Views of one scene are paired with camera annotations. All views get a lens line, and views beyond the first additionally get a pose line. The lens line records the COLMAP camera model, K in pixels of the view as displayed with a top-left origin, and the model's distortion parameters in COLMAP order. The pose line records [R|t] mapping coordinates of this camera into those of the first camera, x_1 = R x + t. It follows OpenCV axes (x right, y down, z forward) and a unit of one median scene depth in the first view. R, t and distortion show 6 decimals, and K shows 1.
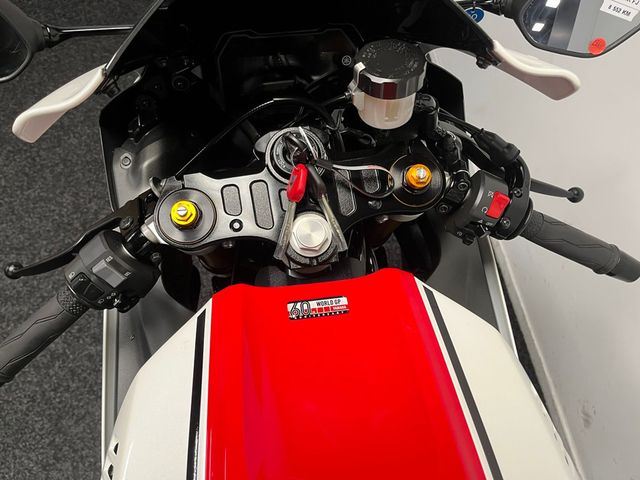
lens RADIAL K [[478.3, 0, 319.6], [0, 478.3, 245.9], [0, 0, 1]] dist [0.081825, -0.104424]
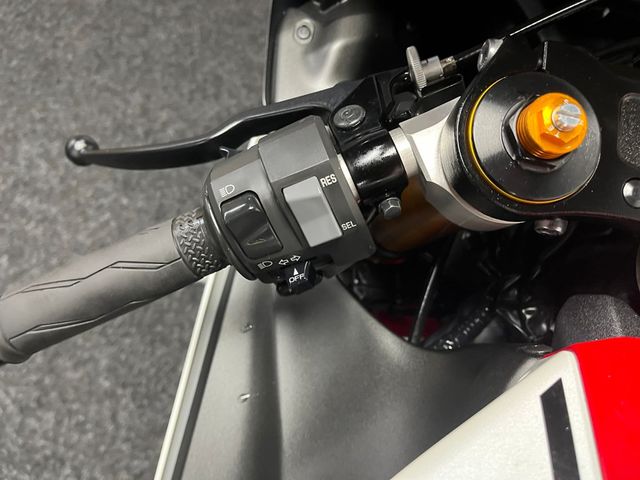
lens RADIAL K [[475.3, 0, 323.2], [0, 475.3, 240.7], [0, 0, 1]] dist [0.082906, -0.114542]
pose [[0.954100, 0.298928, -0.018286, -0.343494], [-0.298455, 0.954103, 0.024735, 0.056690], [0.024841, -0.018142, 0.999527, 0.479593]]
